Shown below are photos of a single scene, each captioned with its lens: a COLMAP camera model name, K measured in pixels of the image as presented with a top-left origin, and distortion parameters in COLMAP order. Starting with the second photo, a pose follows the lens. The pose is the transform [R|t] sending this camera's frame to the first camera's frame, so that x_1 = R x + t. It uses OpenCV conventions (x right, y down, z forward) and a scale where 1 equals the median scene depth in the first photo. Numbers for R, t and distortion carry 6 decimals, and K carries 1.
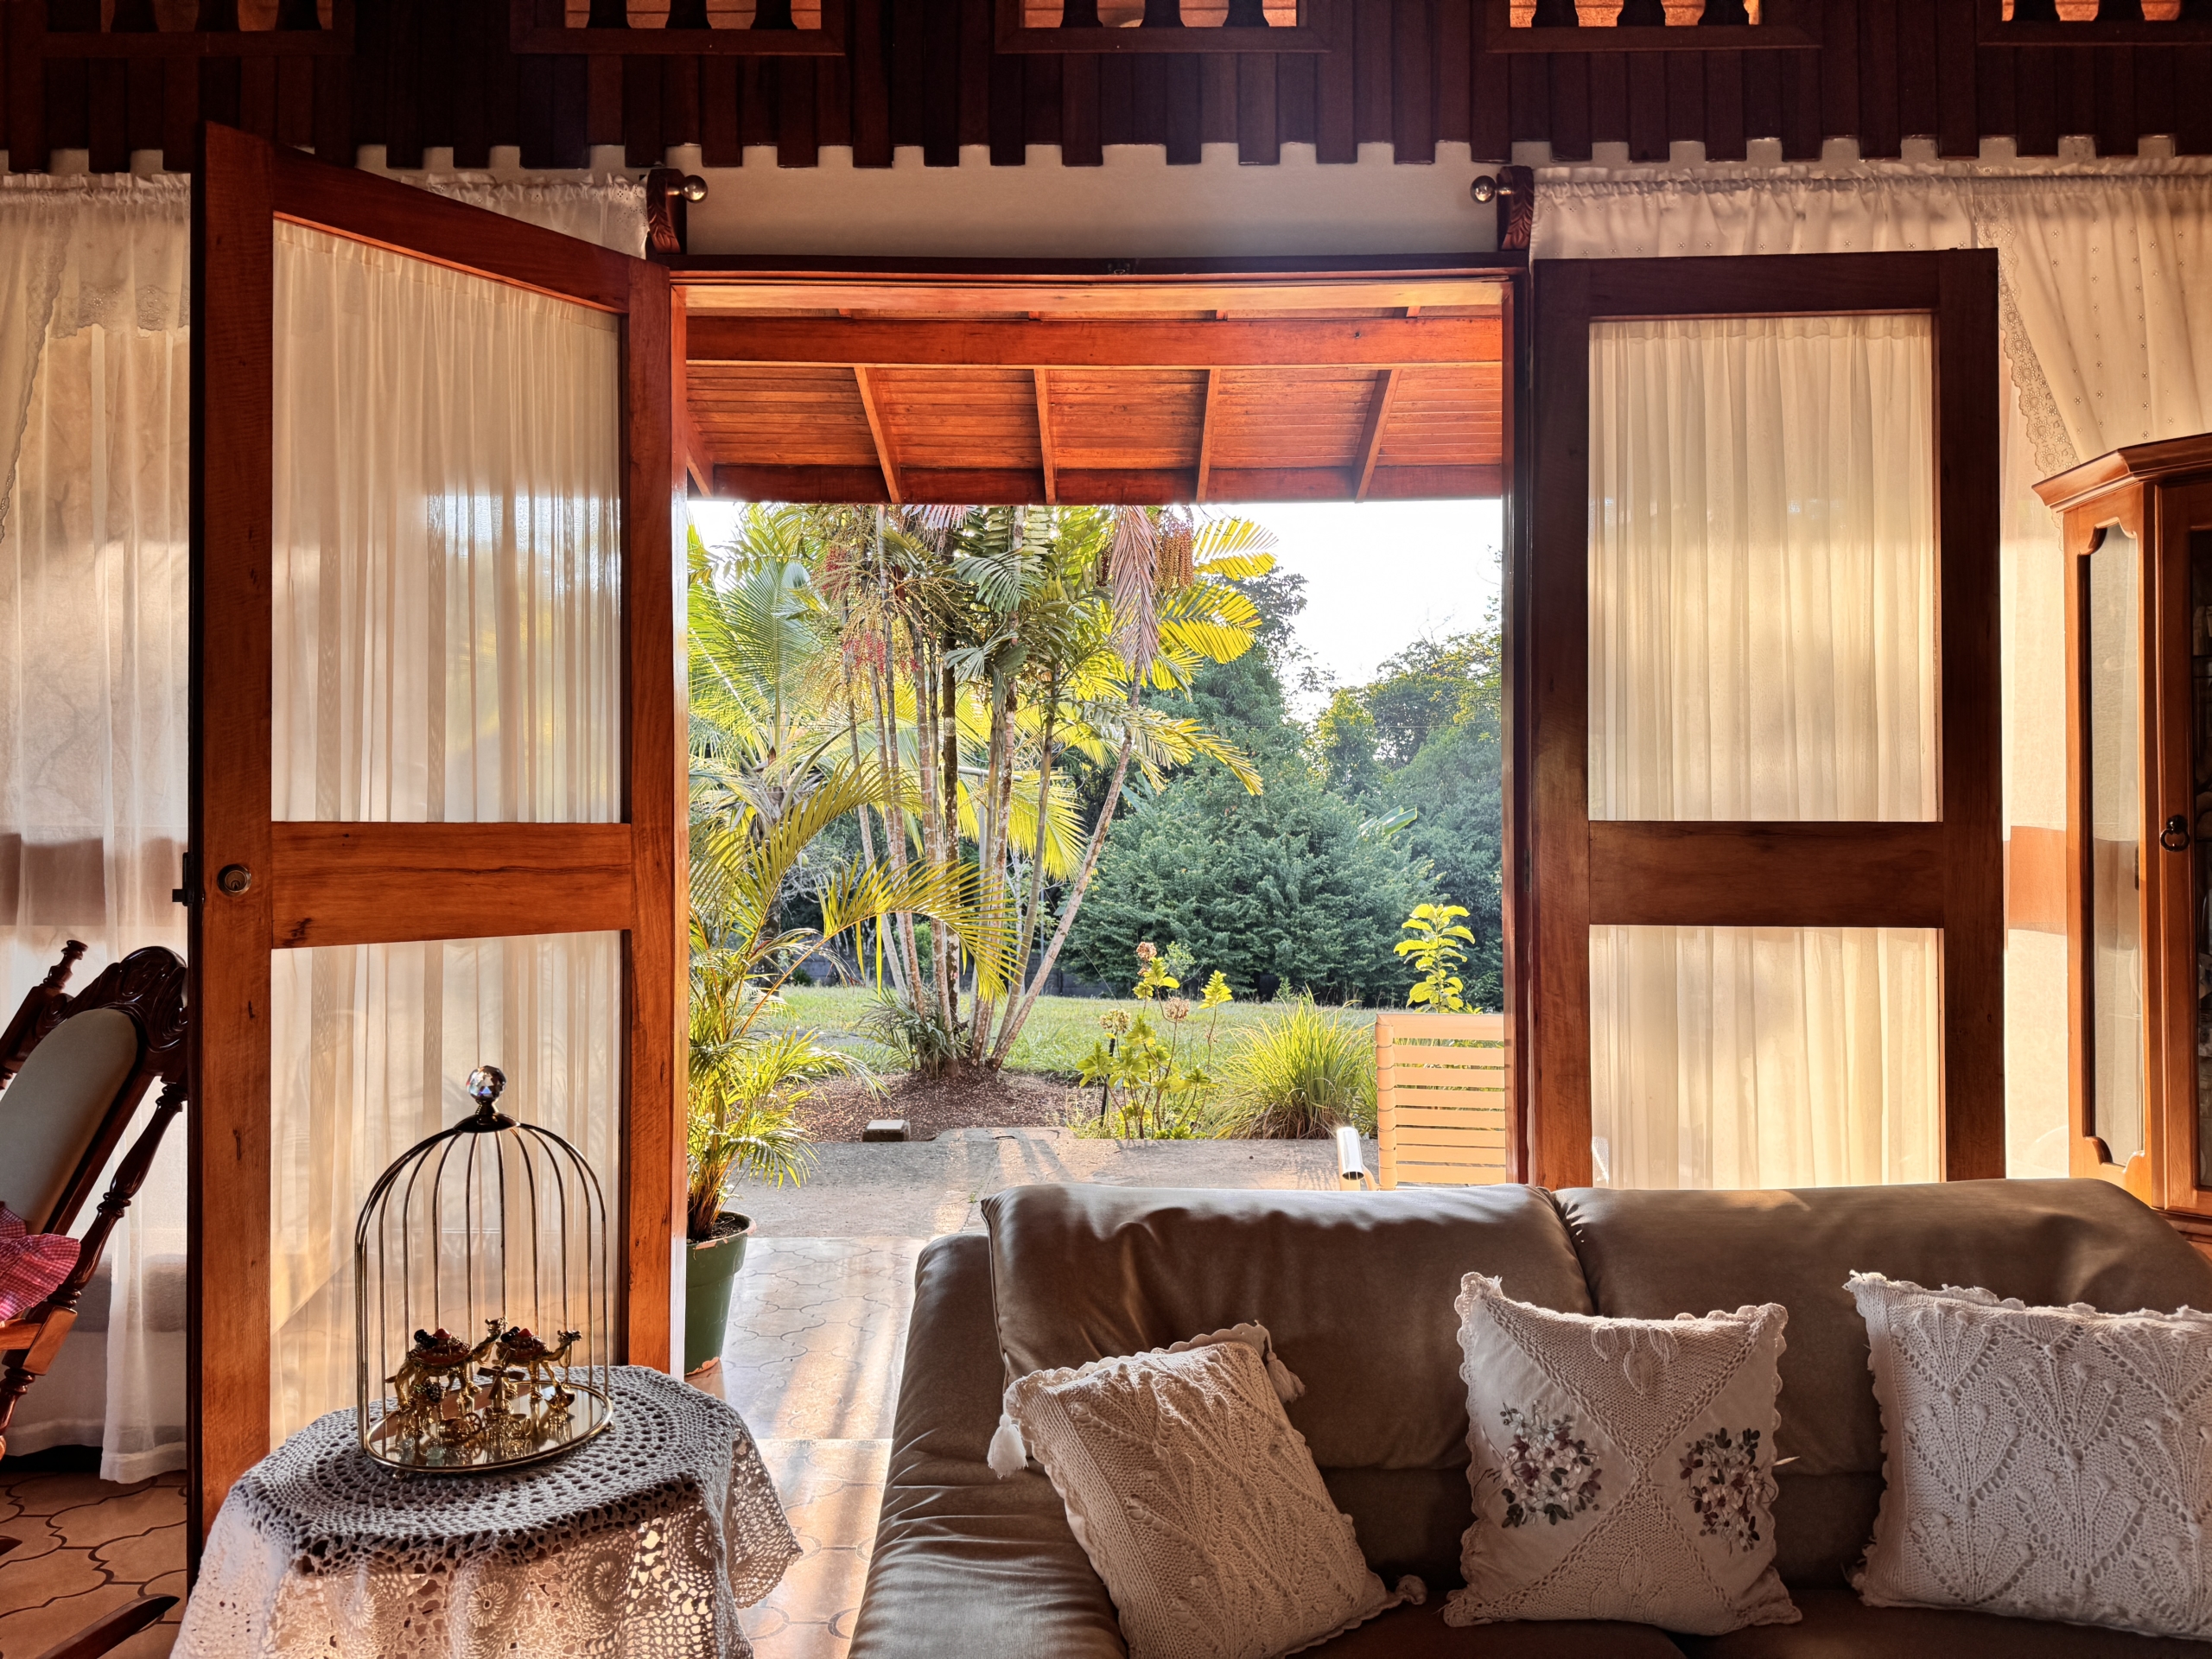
lens RADIAL K [[1552.5, 0, 1110.0], [0, 1552.5, 831.0], [0, 0, 1]] dist [0.007885, 0.001683]
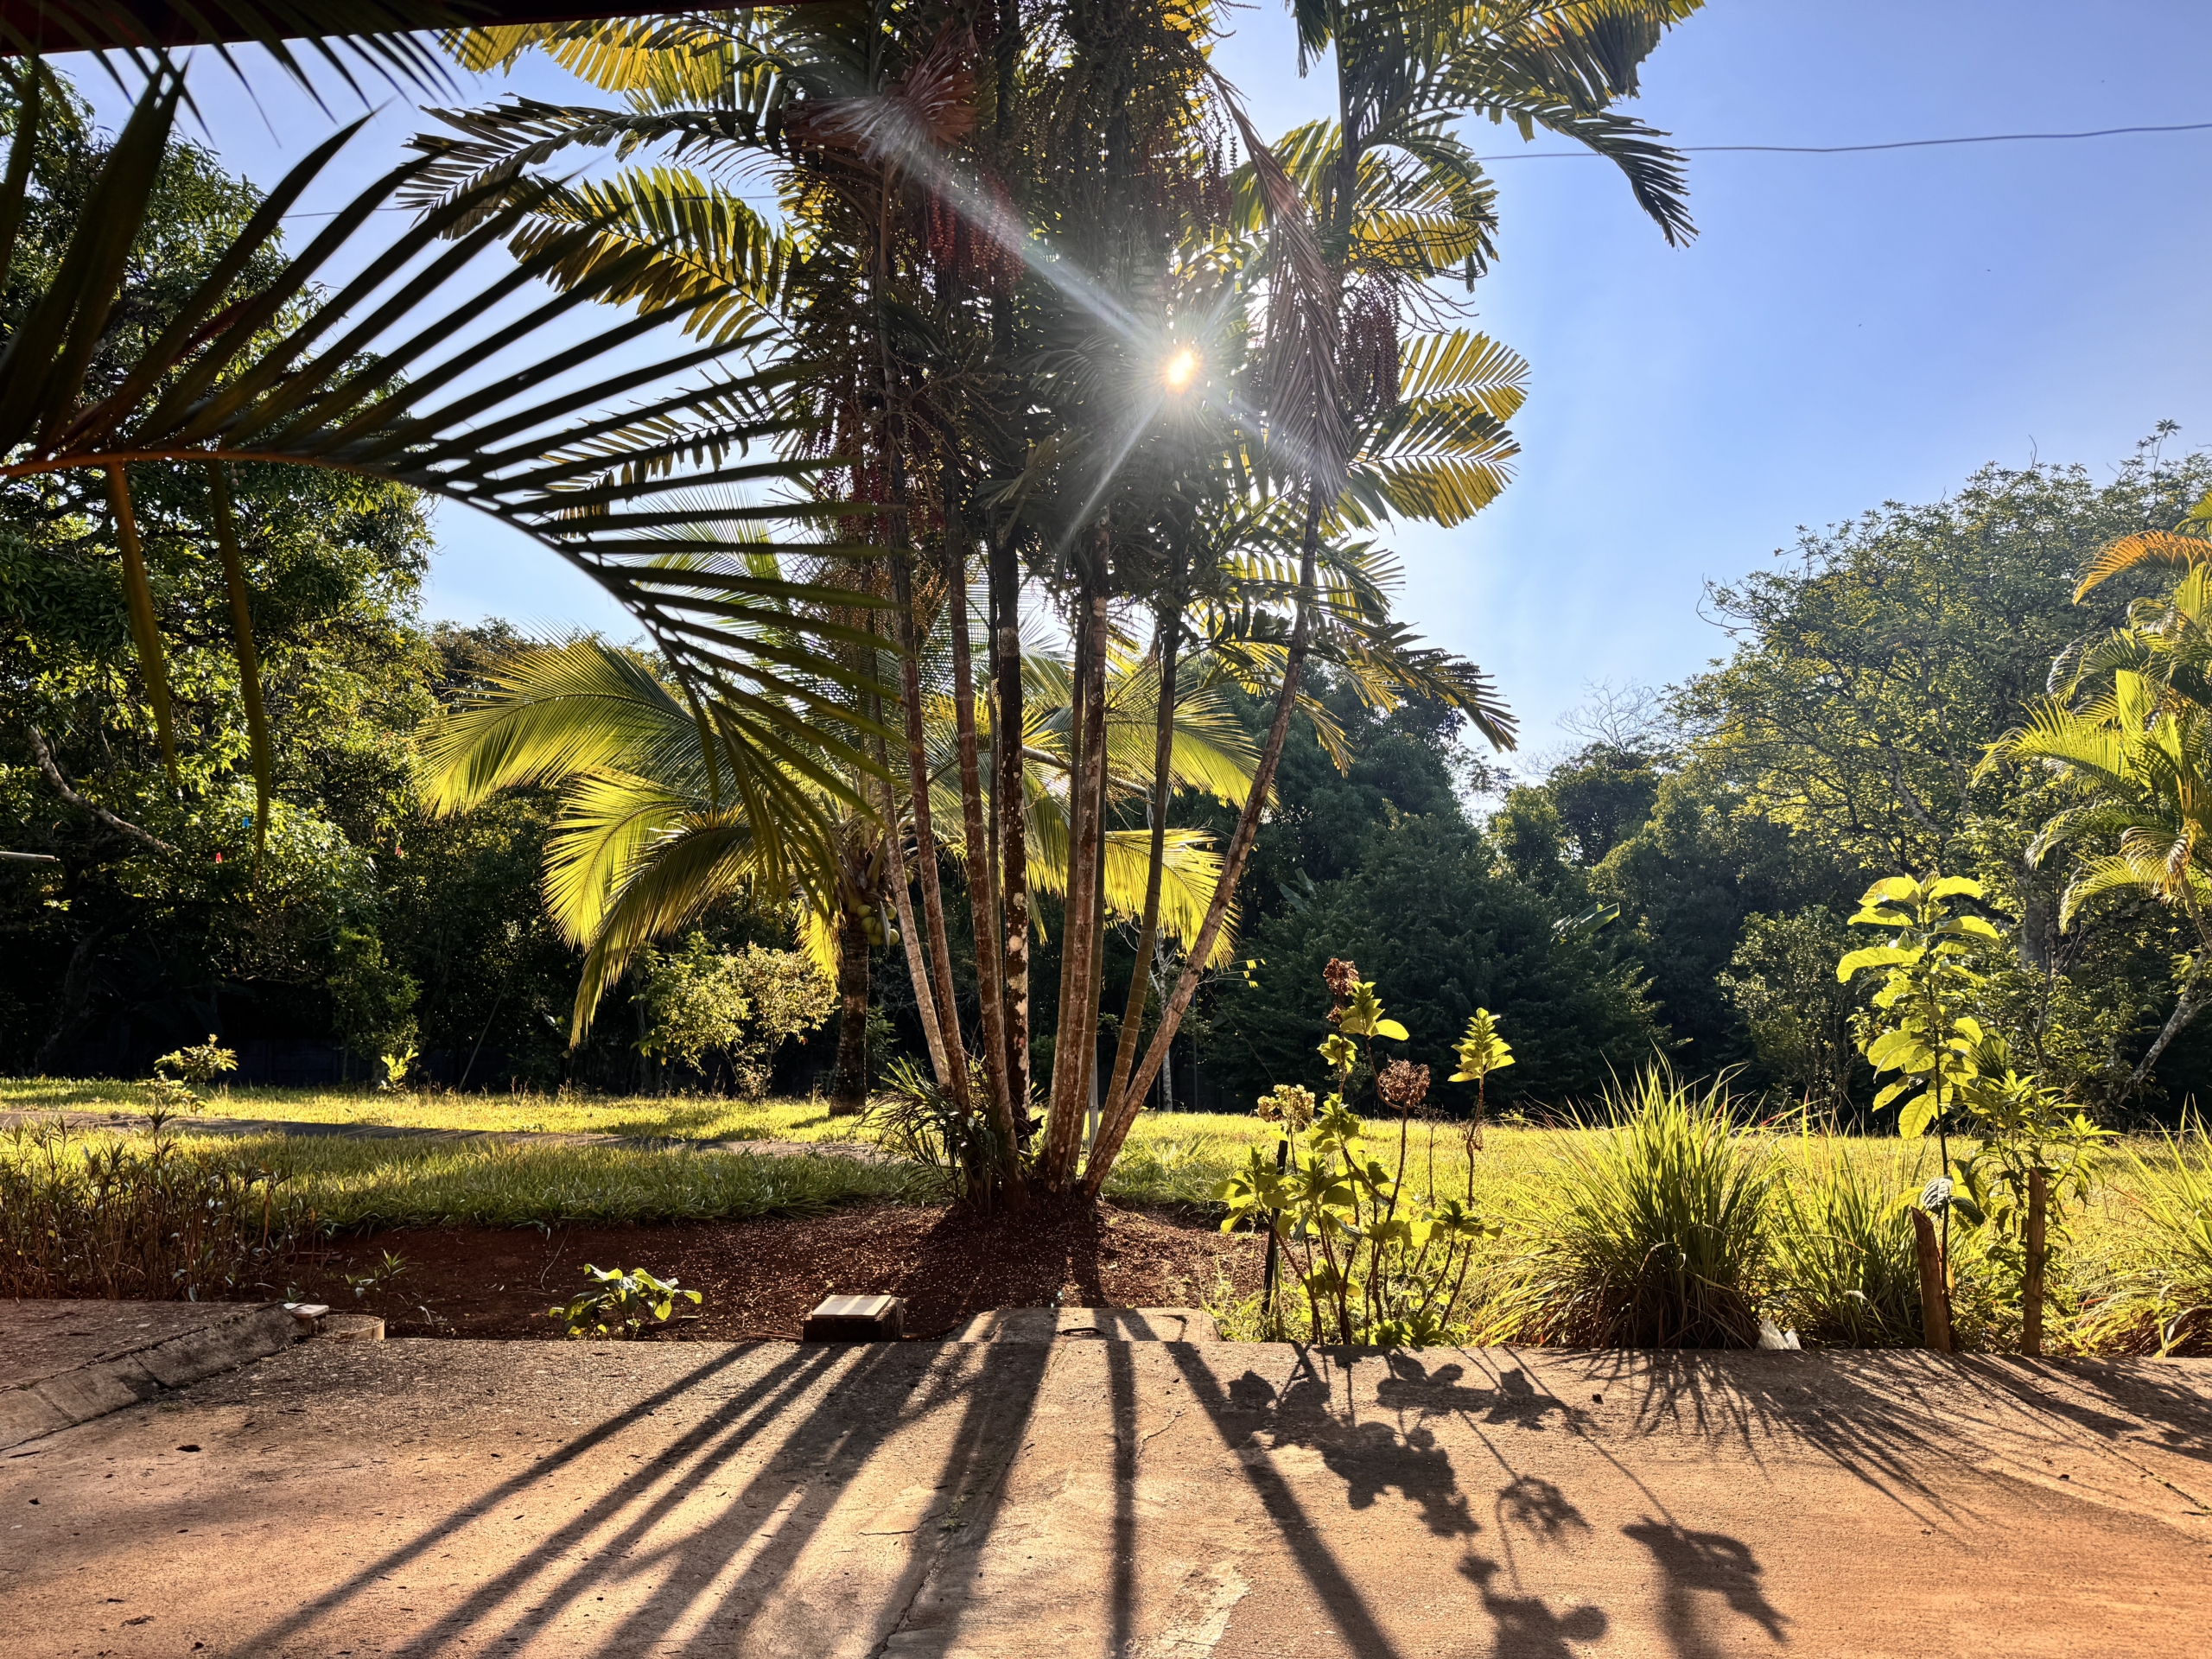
lens RADIAL K [[1554.5, 0, 1118.2], [0, 1554.5, 830.2], [0, 0, 1]] dist [0.028880, -0.002858]
pose [[0.995203, -0.018546, -0.096060, -0.004614], [0.010471, 0.996420, -0.083890, 0.186378], [0.097272, 0.082482, 0.991834, 1.181610]]
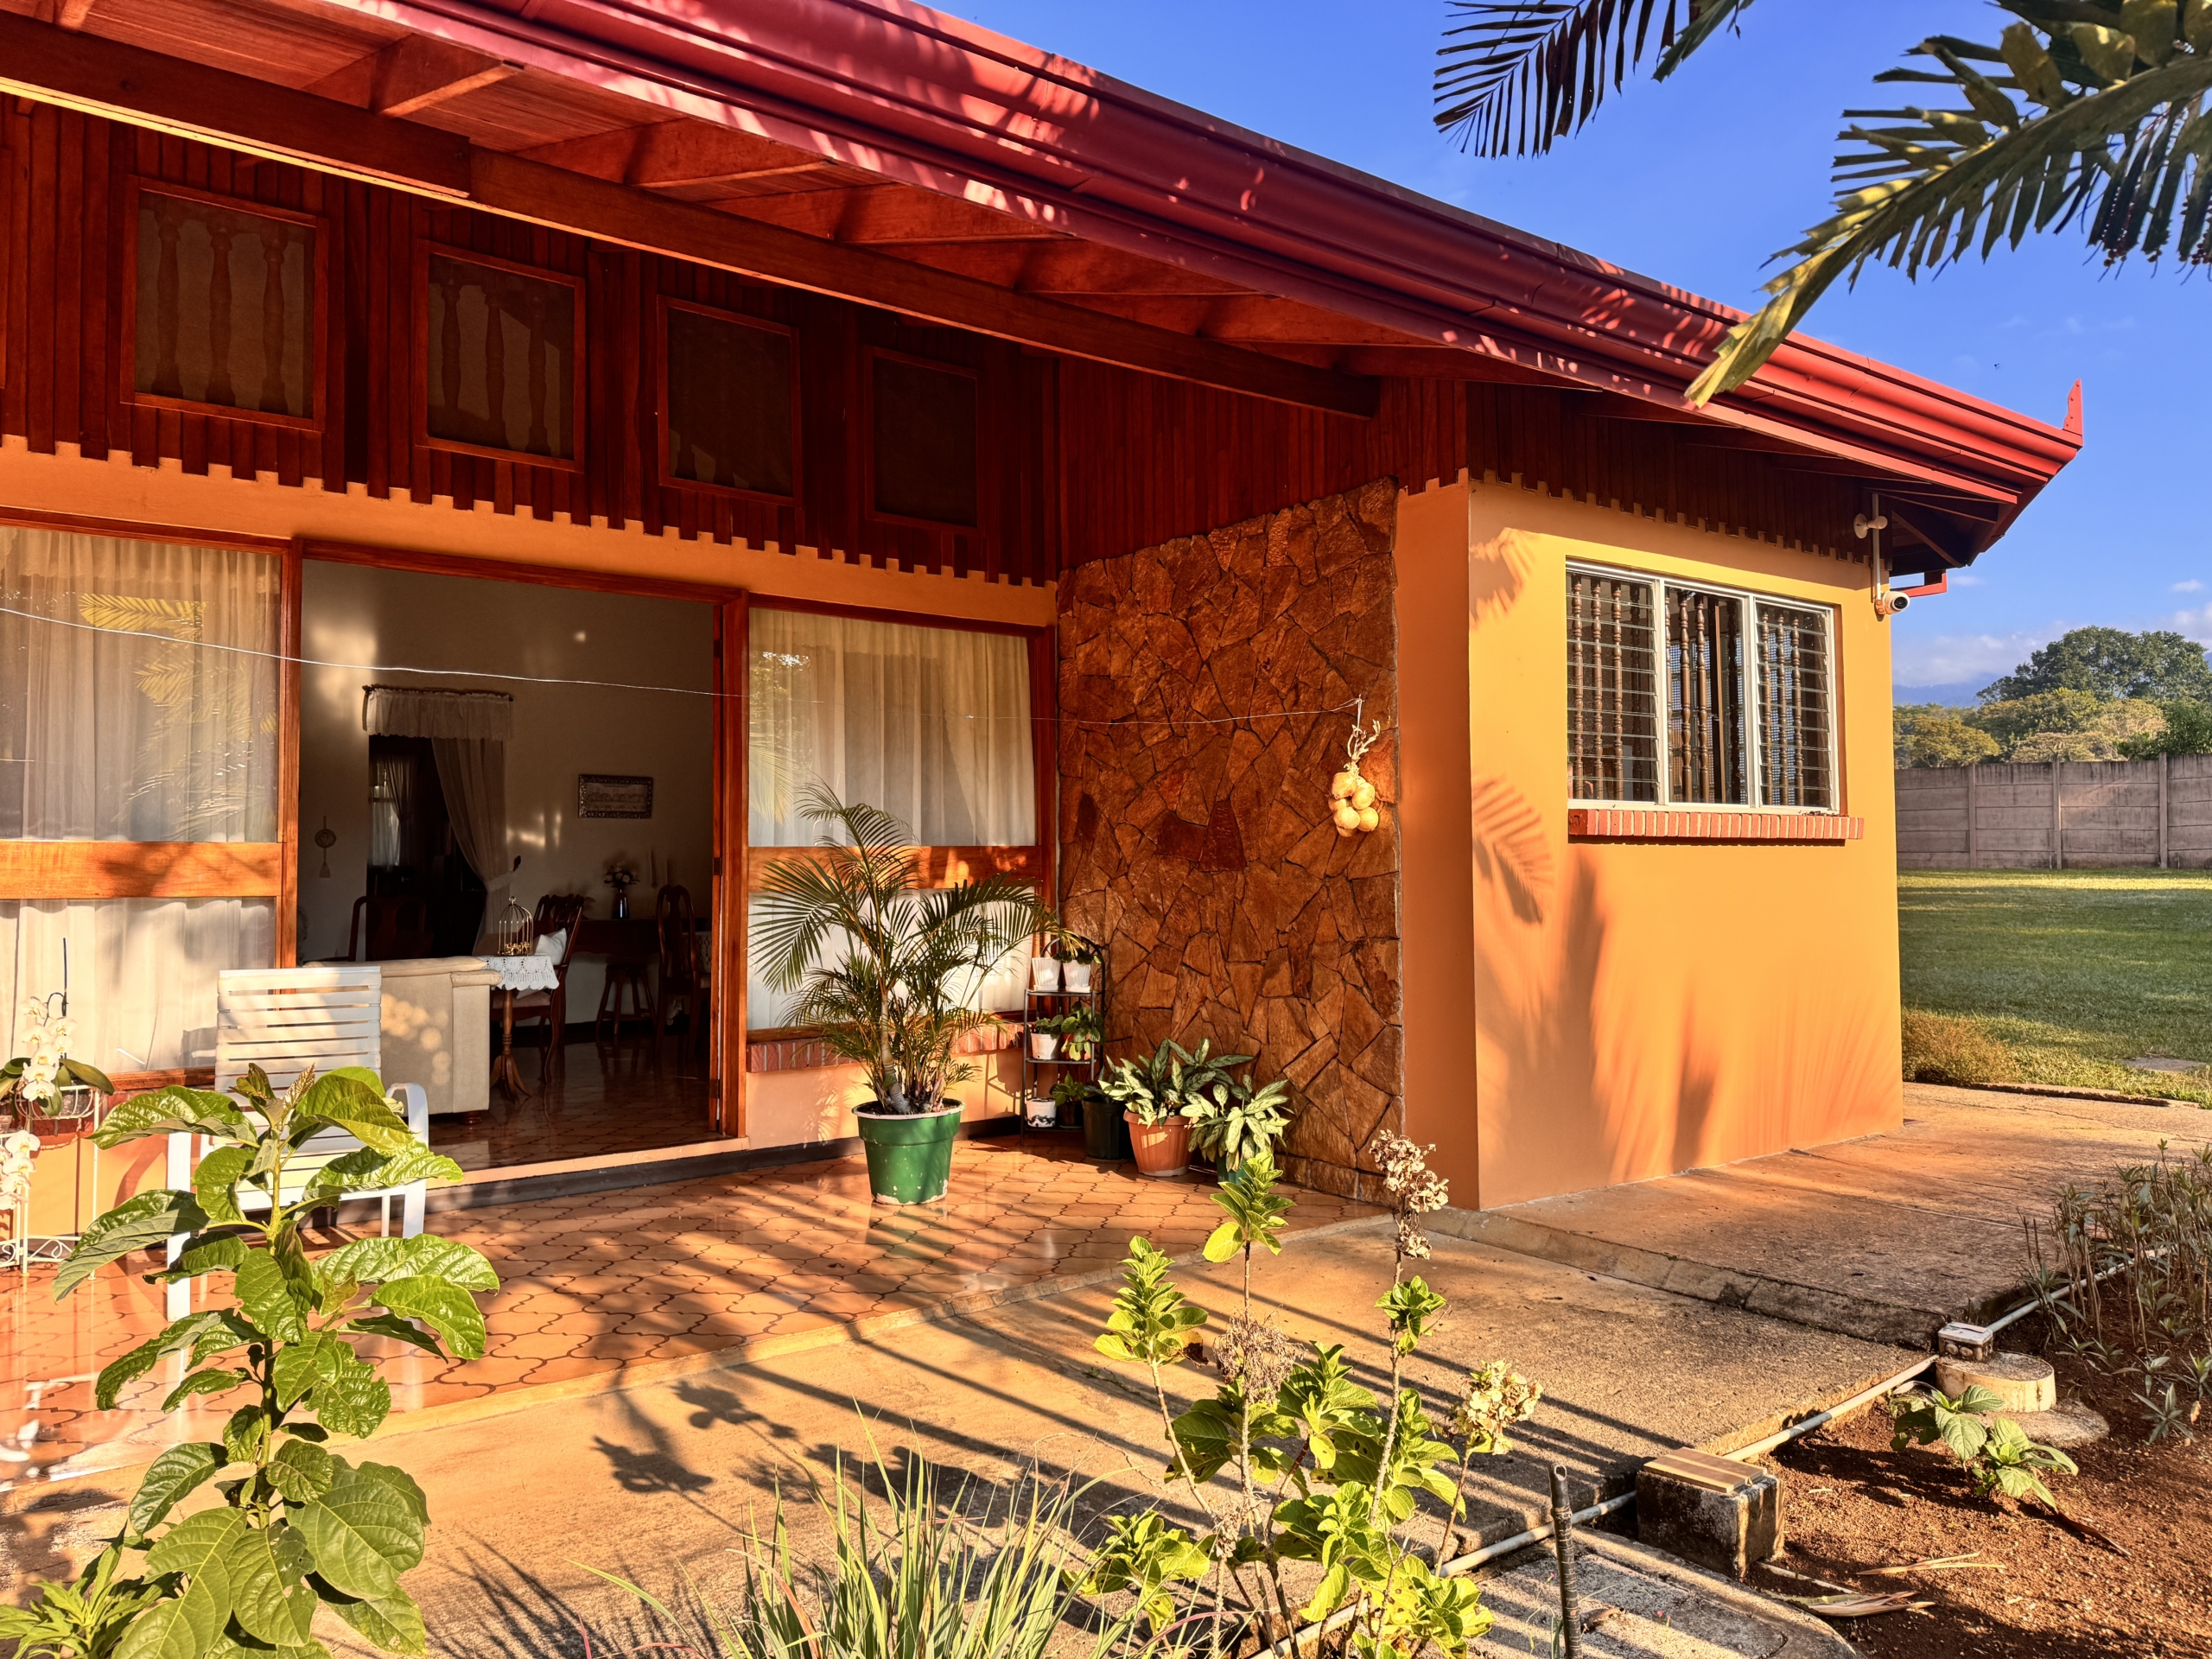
lens RADIAL K [[1568.0, 0, 1106.0], [0, 1568.0, 821.8], [0, 0, 1]] dist [0.005957, -0.003902]
pose [[-0.799510, -0.012817, -0.600517, 0.641767], [0.017169, 0.998876, -0.044177, 0.066827], [0.600408, -0.045630, -0.798391, 3.179351]]
